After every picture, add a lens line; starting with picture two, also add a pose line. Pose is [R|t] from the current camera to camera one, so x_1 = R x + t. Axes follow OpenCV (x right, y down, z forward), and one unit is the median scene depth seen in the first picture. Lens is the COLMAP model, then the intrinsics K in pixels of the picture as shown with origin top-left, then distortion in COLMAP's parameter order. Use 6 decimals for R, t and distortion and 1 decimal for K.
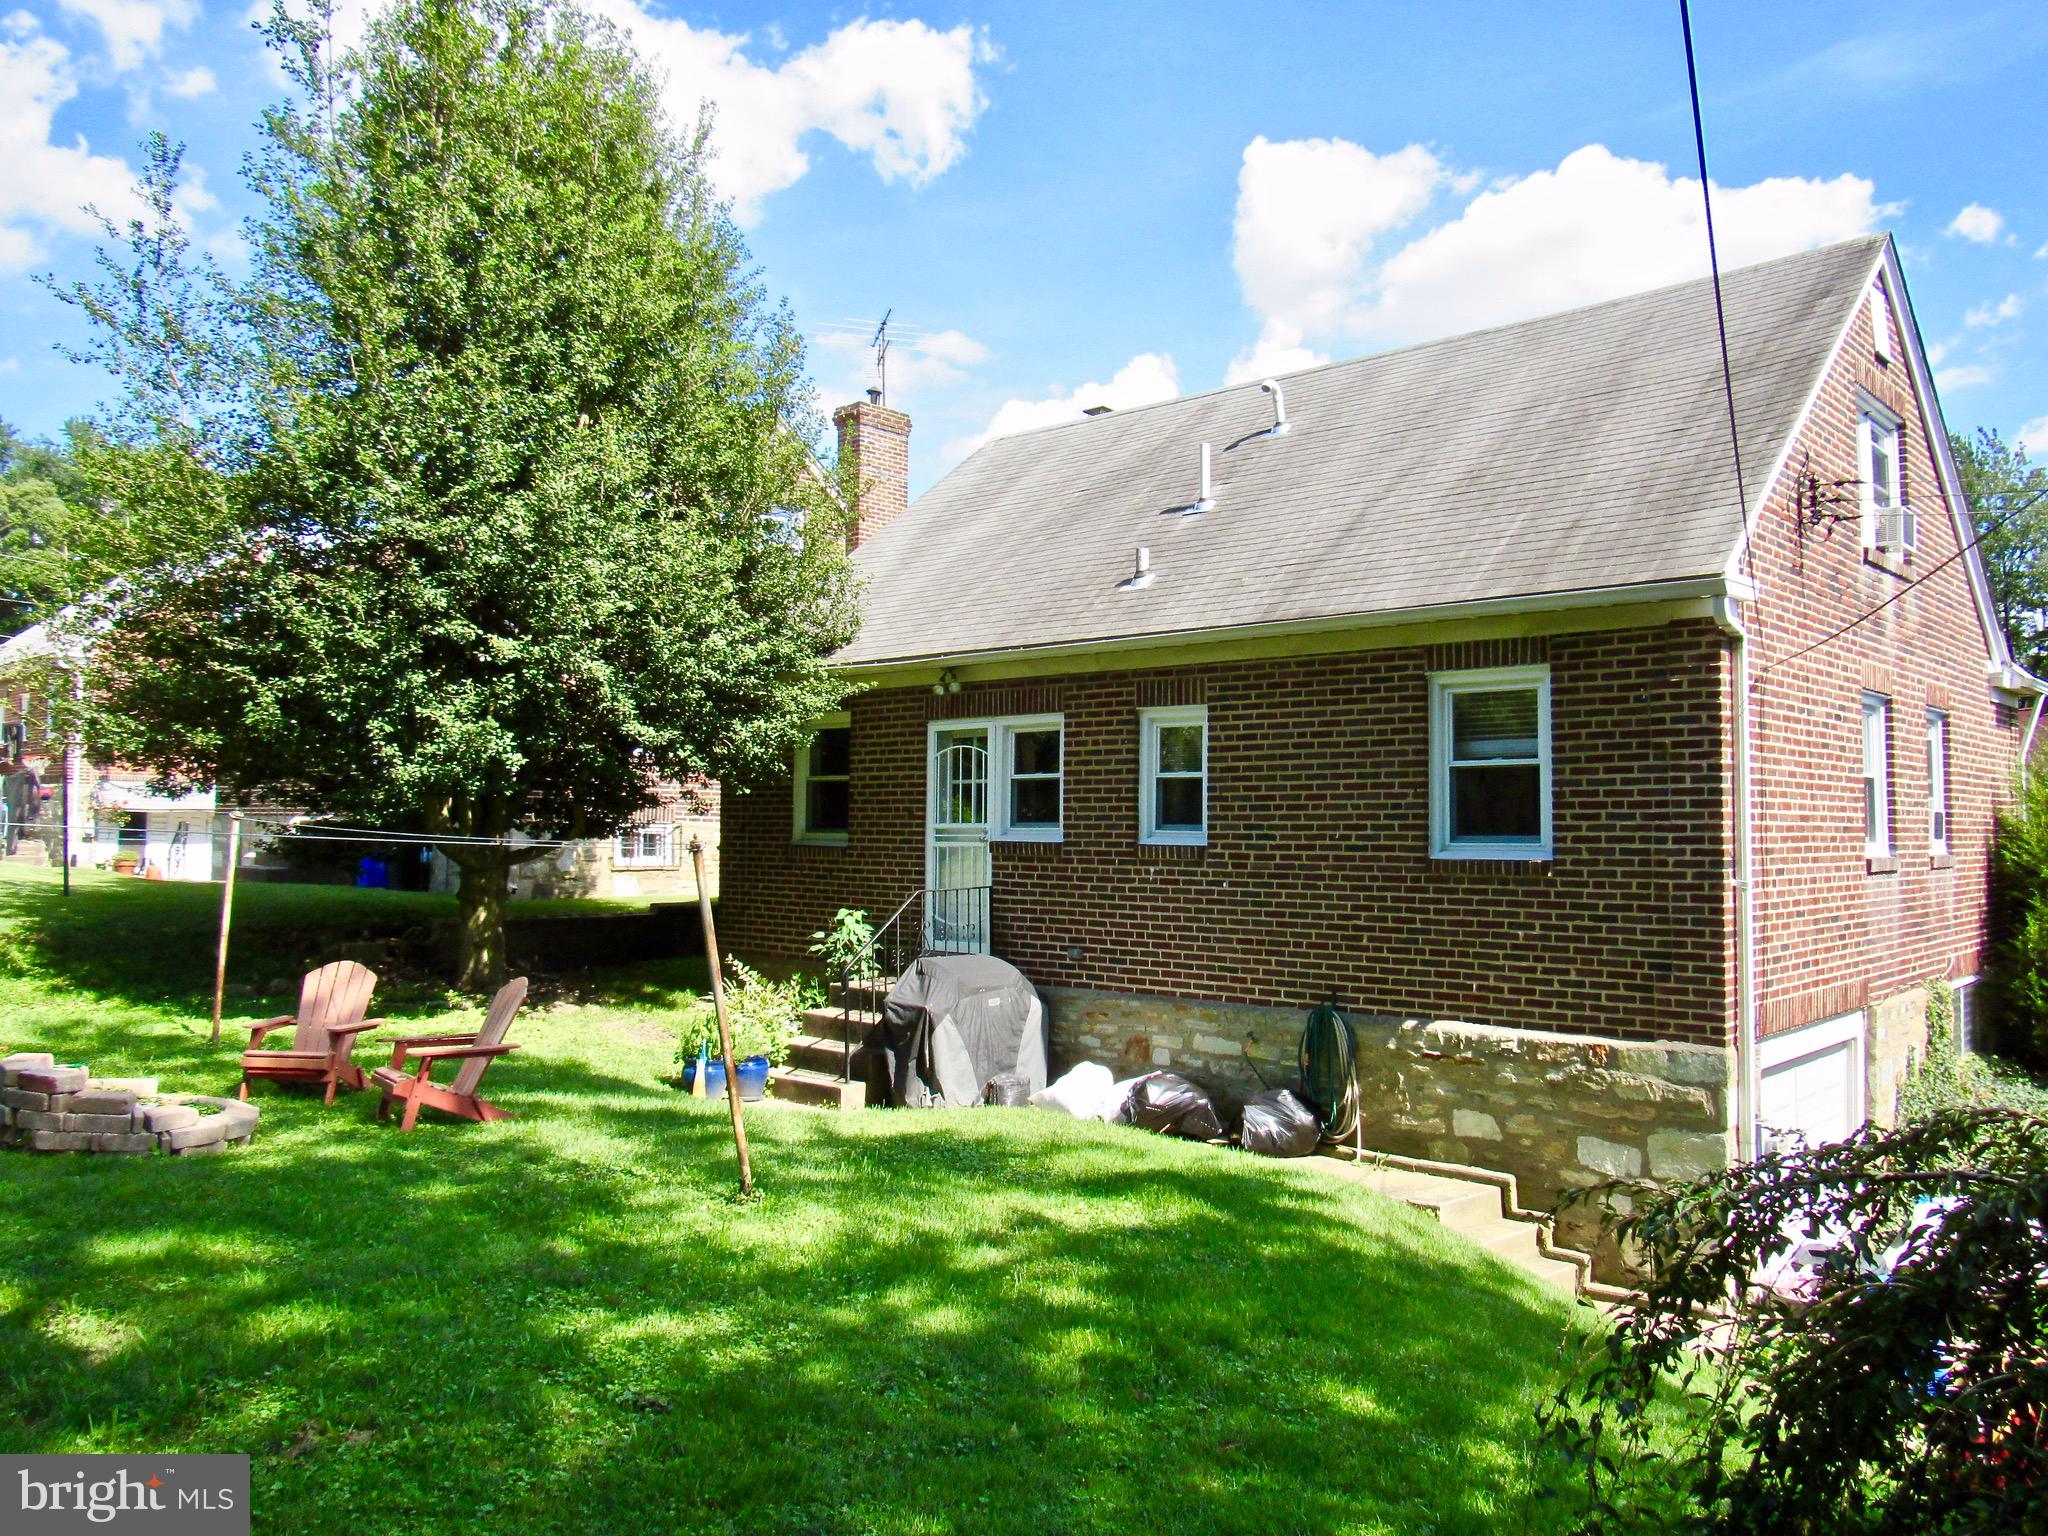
lens RADIAL K [[1535.6, 0, 1024.0], [0, 1535.6, 768.0], [0, 0, 1]] dist [-0.082821, 0.061246]
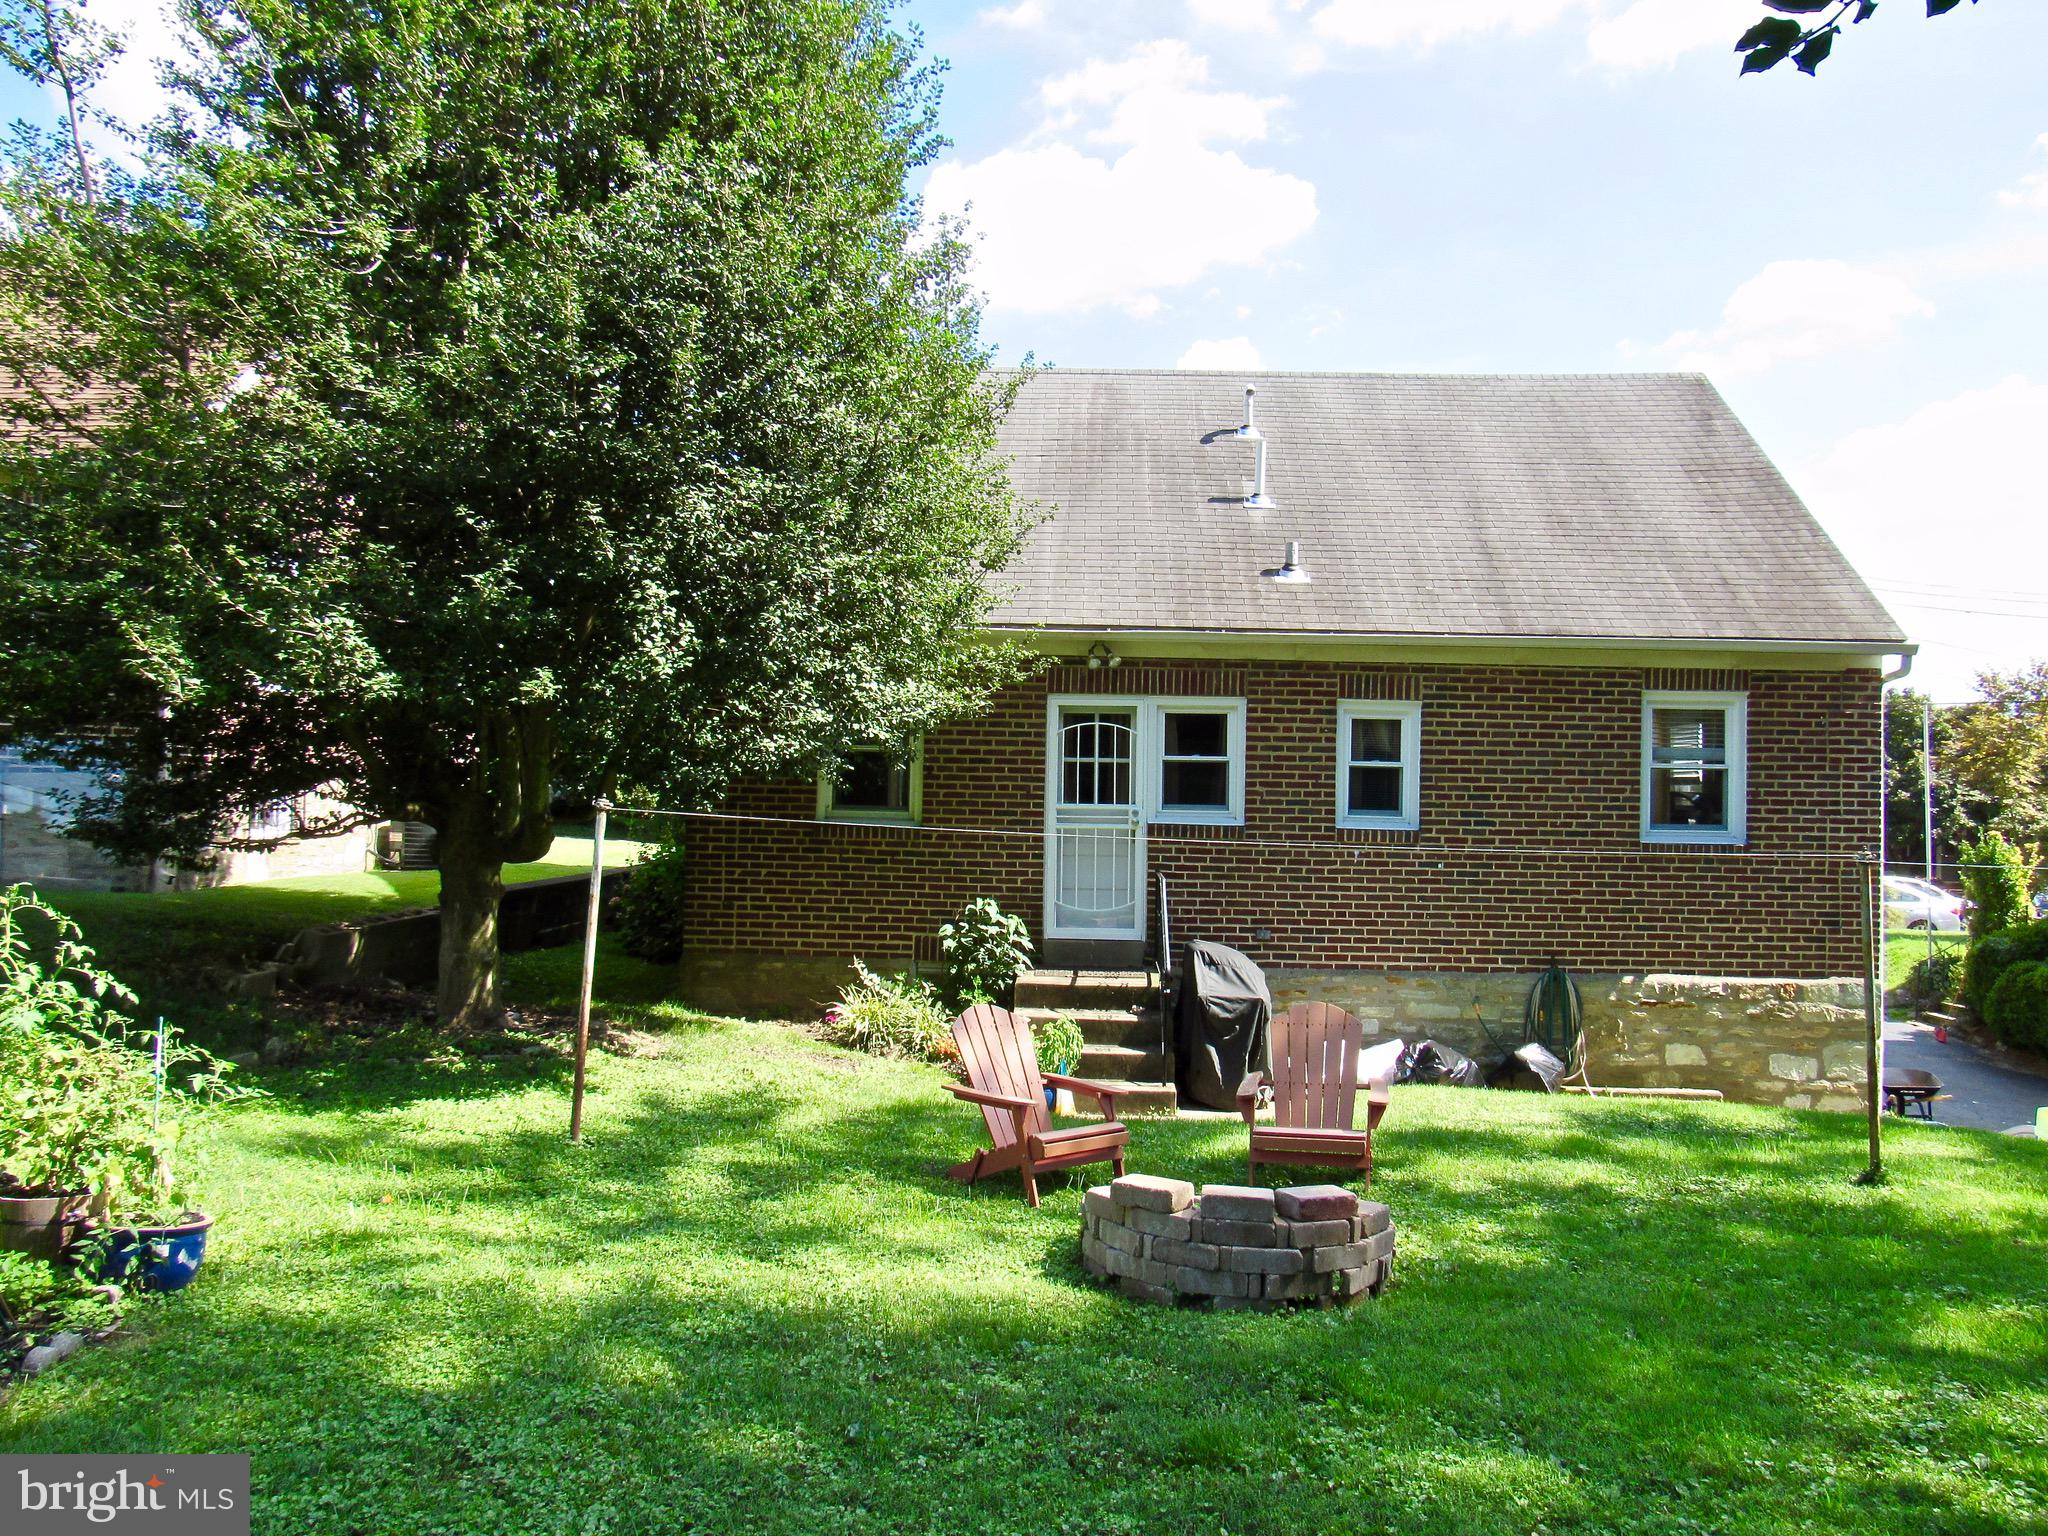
lens RADIAL K [[1535.6, 0, 1024.0], [0, 1535.6, 768.0], [0, 0, 1]] dist [-0.082821, 0.061246]
pose [[0.765200, 0.016601, 0.643578, -0.906802], [-0.040245, 0.998946, 0.022083, -0.007439], [-0.642533, -0.042799, 0.765062, 0.395944]]
